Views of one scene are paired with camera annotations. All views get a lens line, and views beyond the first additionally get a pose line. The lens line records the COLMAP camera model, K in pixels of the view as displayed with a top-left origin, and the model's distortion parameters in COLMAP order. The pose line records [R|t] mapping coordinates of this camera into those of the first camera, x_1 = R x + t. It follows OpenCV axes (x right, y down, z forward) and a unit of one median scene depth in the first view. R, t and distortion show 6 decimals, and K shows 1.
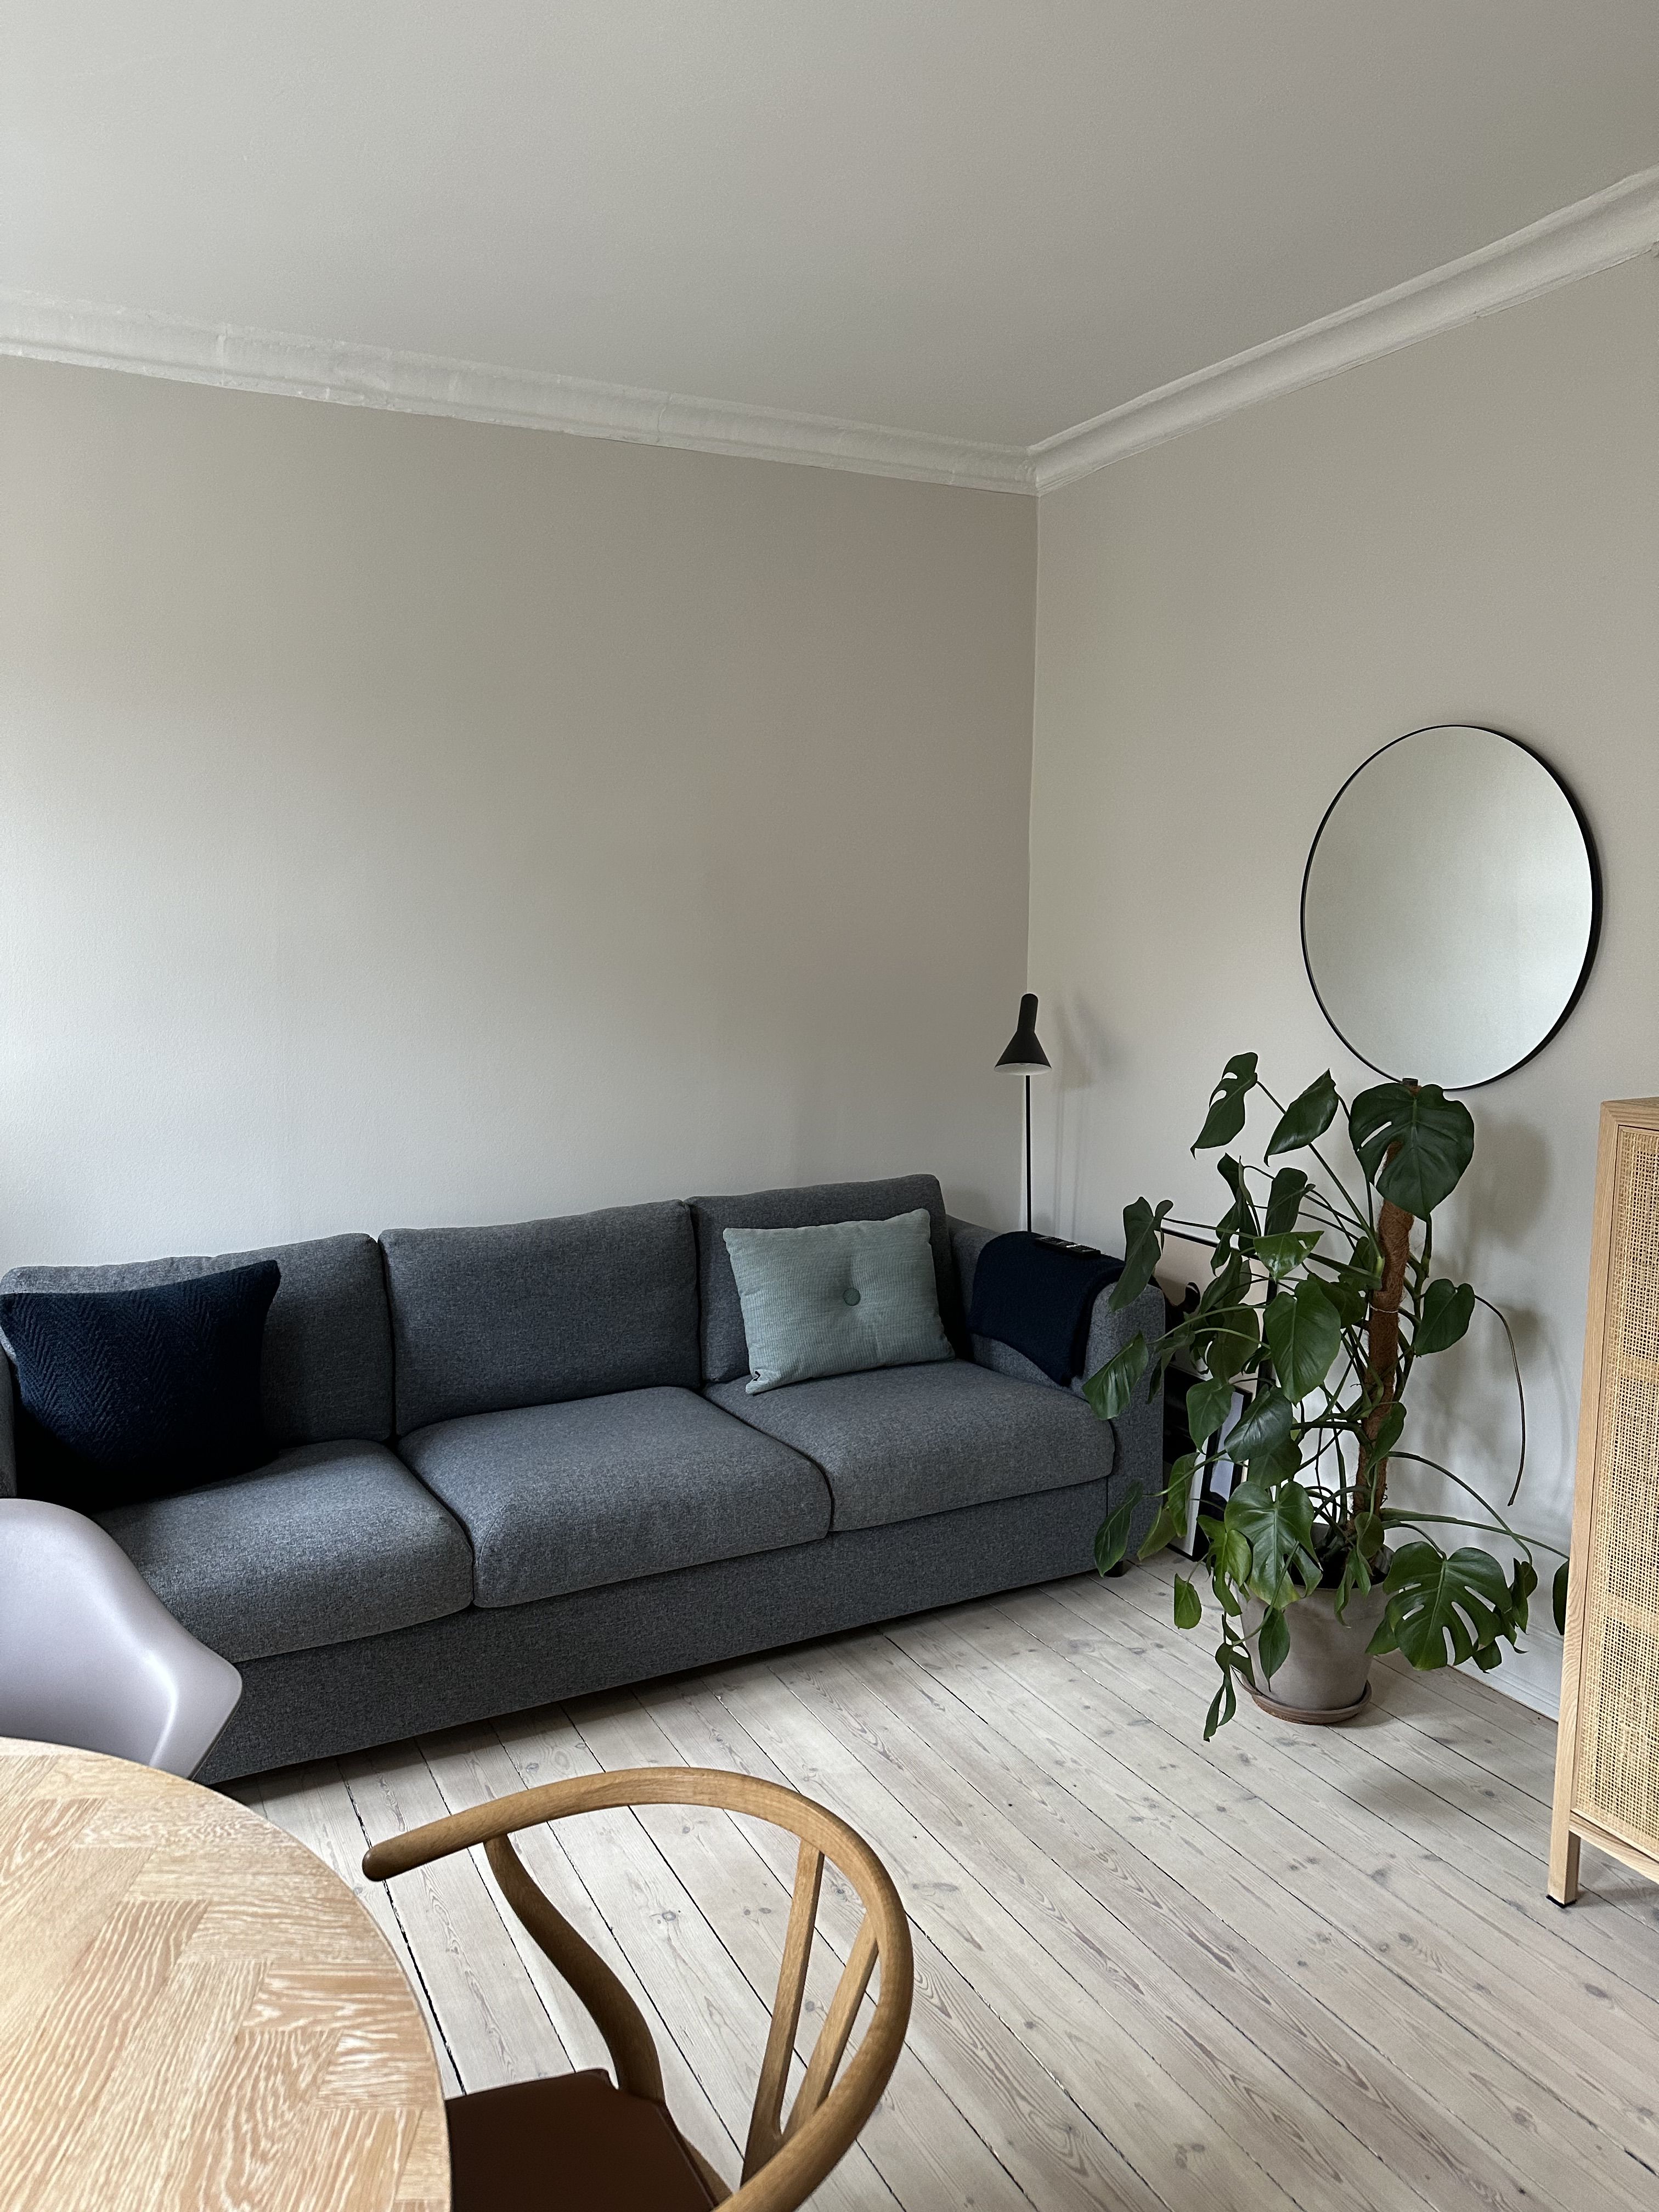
lens RADIAL K [[1498.9, 0, 827.9], [0, 1498.9, 1118.8], [0, 0, 1]] dist [-0.015330, -0.016991]
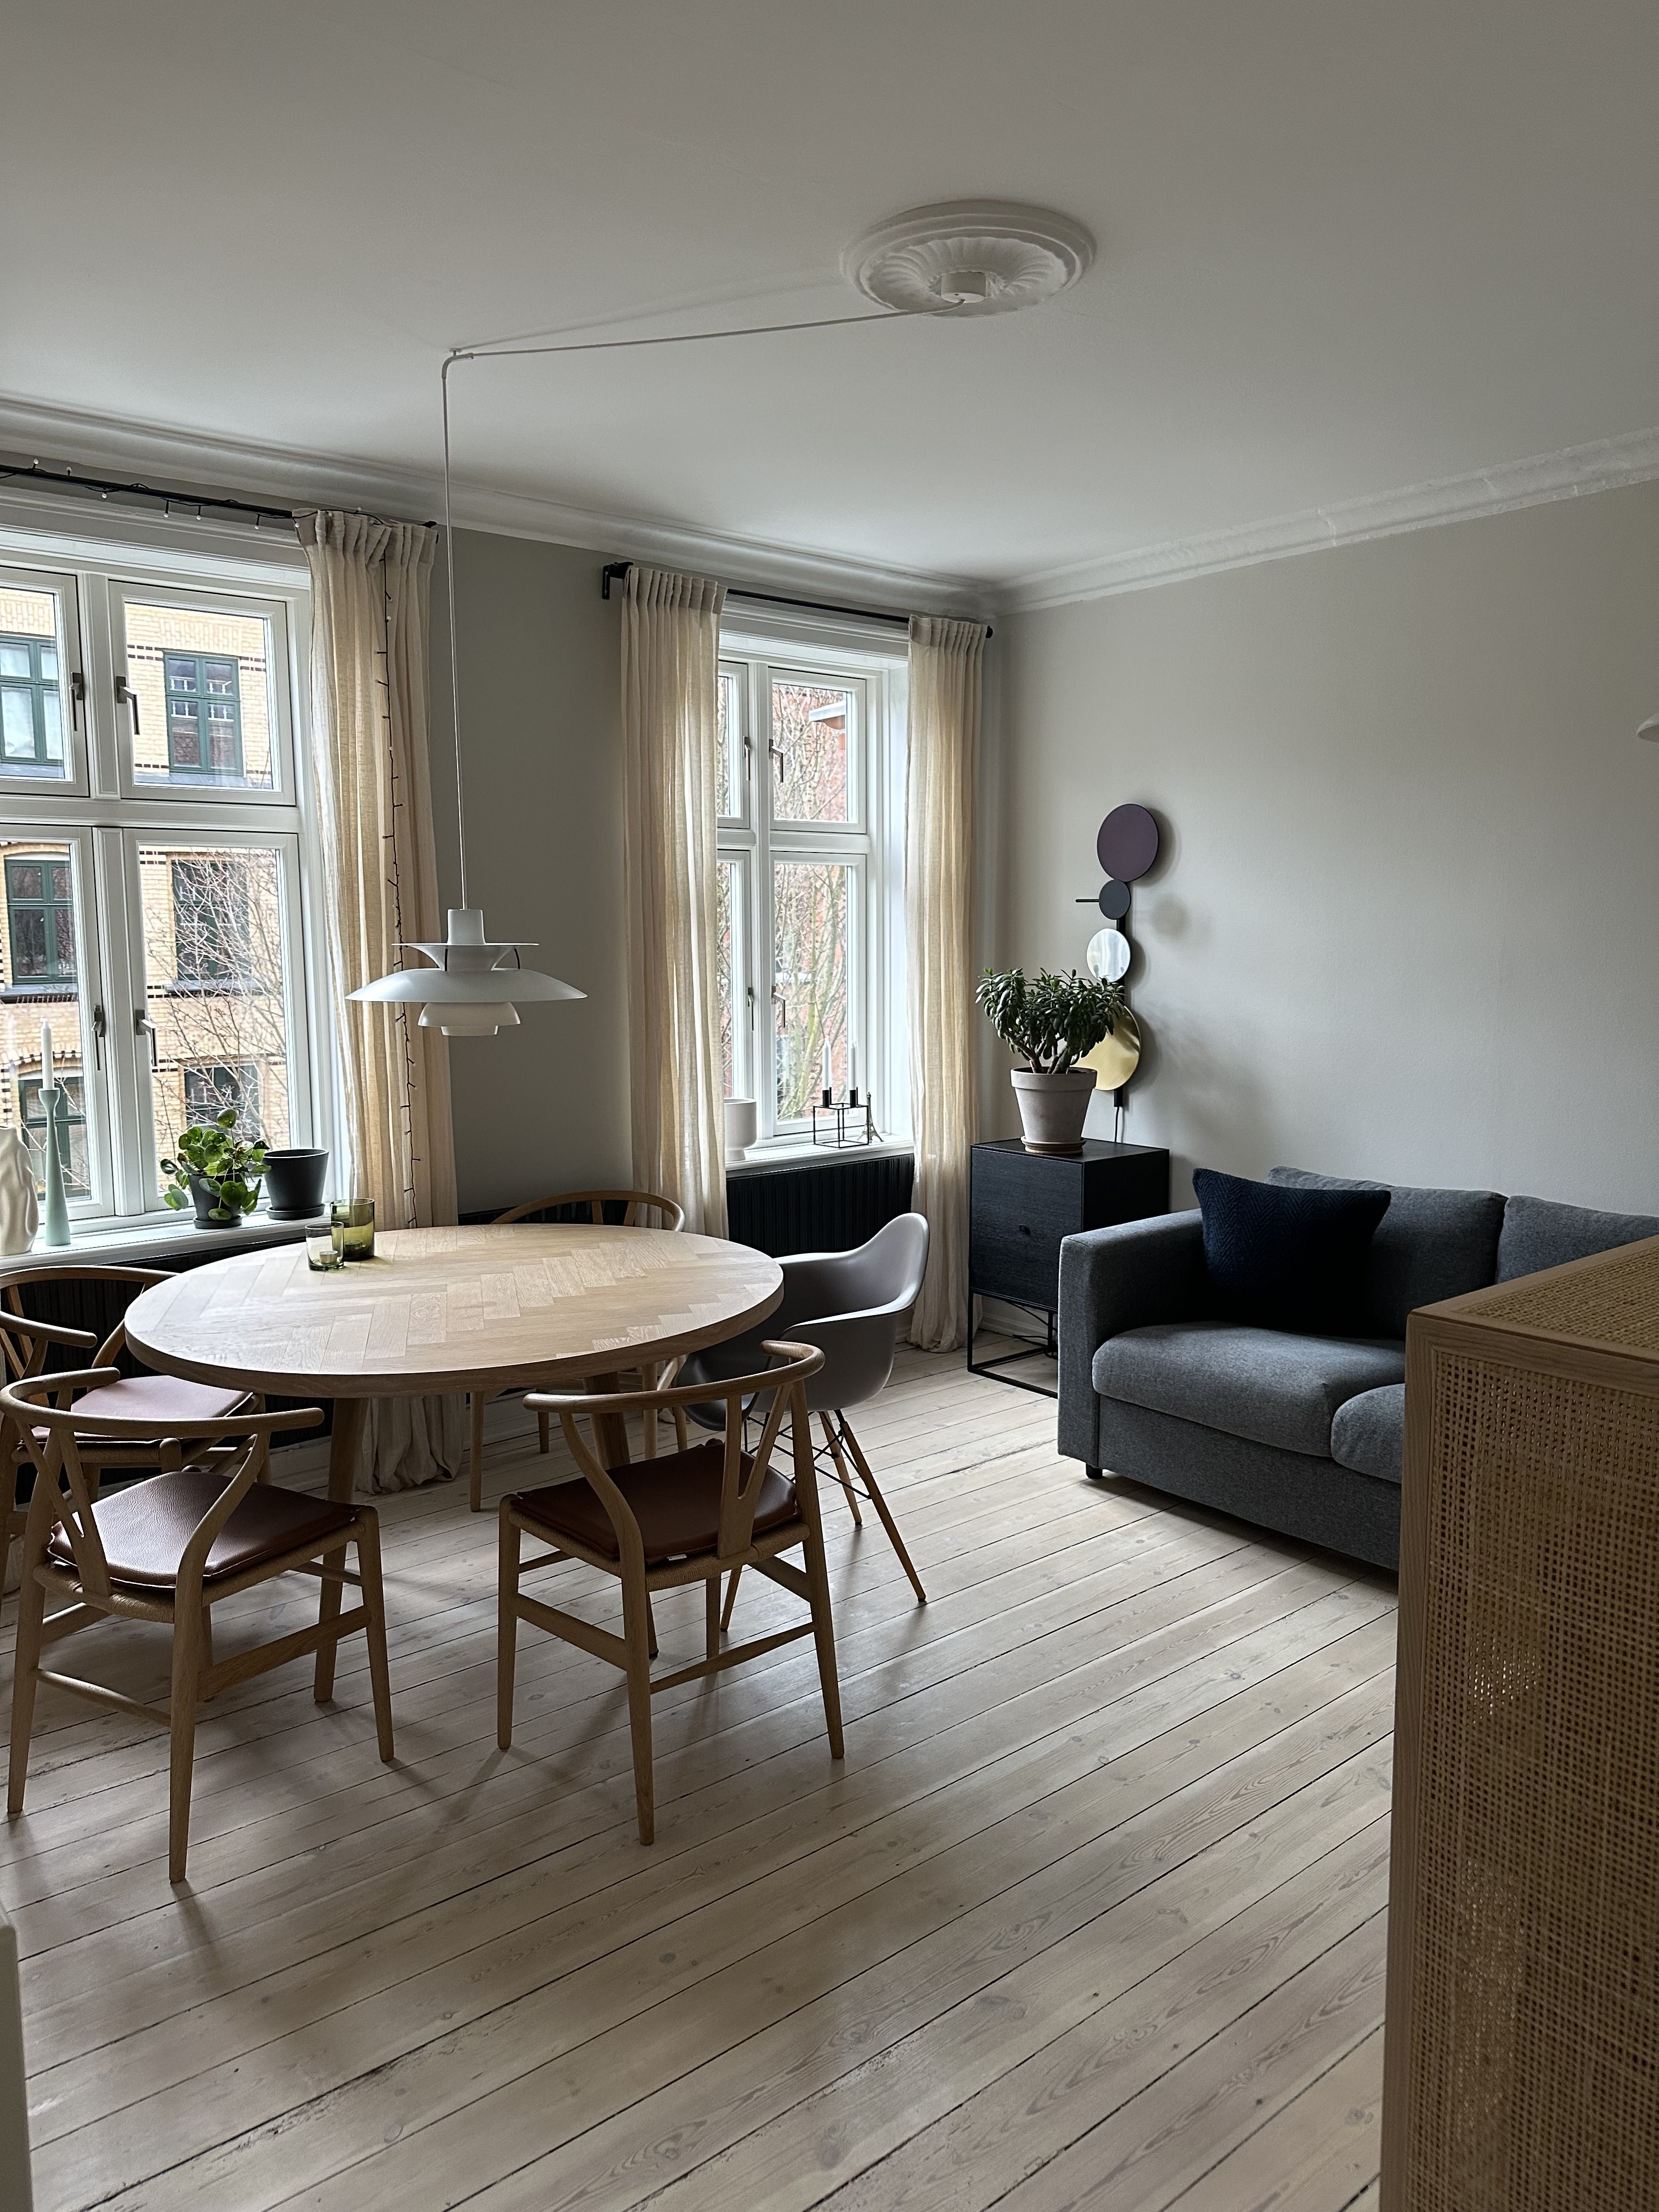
lens RADIAL K [[1498.9, 0, 839.3], [0, 1498.9, 1112.6], [0, 0, 1]] dist [-0.015330, -0.016991]
pose [[0.228284, 0.115742, -0.966690, 0.824667], [-0.120112, 0.988671, 0.090010, -0.036410], [0.966157, 0.095563, 0.239600, 0.219756]]
